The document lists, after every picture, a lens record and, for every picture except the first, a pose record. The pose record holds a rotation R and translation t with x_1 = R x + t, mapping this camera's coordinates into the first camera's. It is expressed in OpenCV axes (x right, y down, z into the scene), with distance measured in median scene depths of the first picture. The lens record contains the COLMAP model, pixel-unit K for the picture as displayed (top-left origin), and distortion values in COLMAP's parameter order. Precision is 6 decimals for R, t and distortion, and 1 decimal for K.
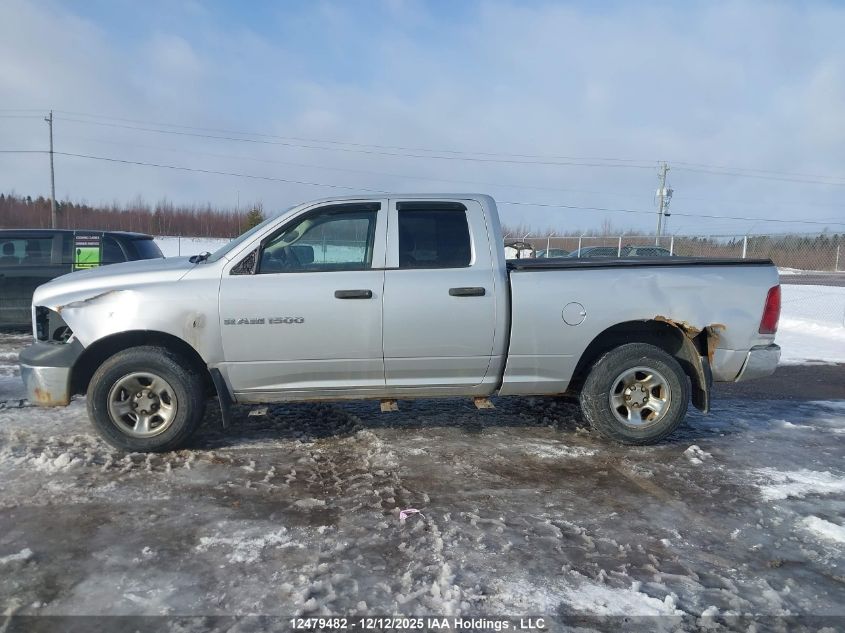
lens RADIAL K [[658.5, 0, 414.0], [0, 658.5, 316.9], [0, 0, 1]] dist [0.033050, -0.007690]
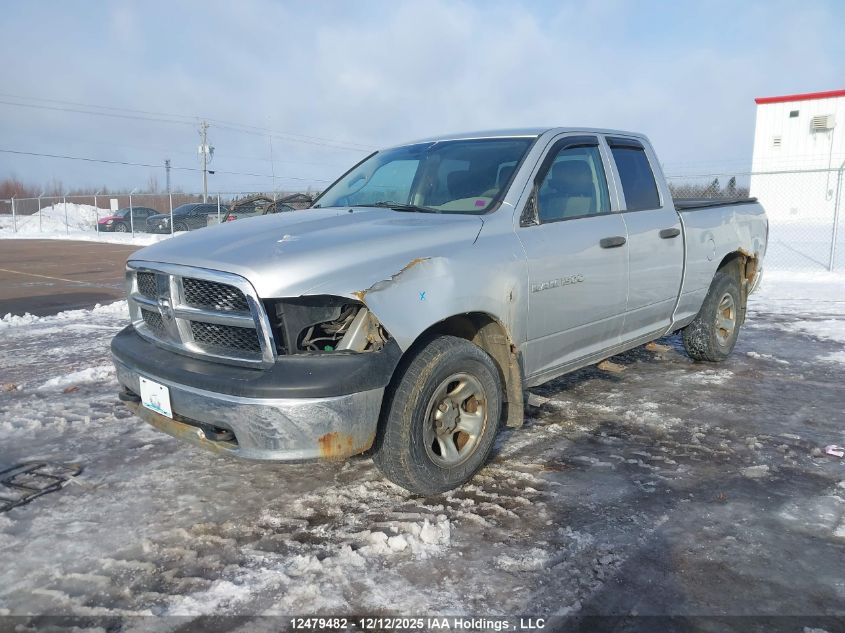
lens RADIAL K [[658.5, 0, 414.0], [0, 658.5, 316.9], [0, 0, 1]] dist [0.033050, -0.007690]
pose [[0.756480, -0.131024, 0.640759, -0.854472], [0.091123, 0.991286, 0.095120, -0.043694], [-0.647638, -0.013569, 0.761827, 0.497741]]
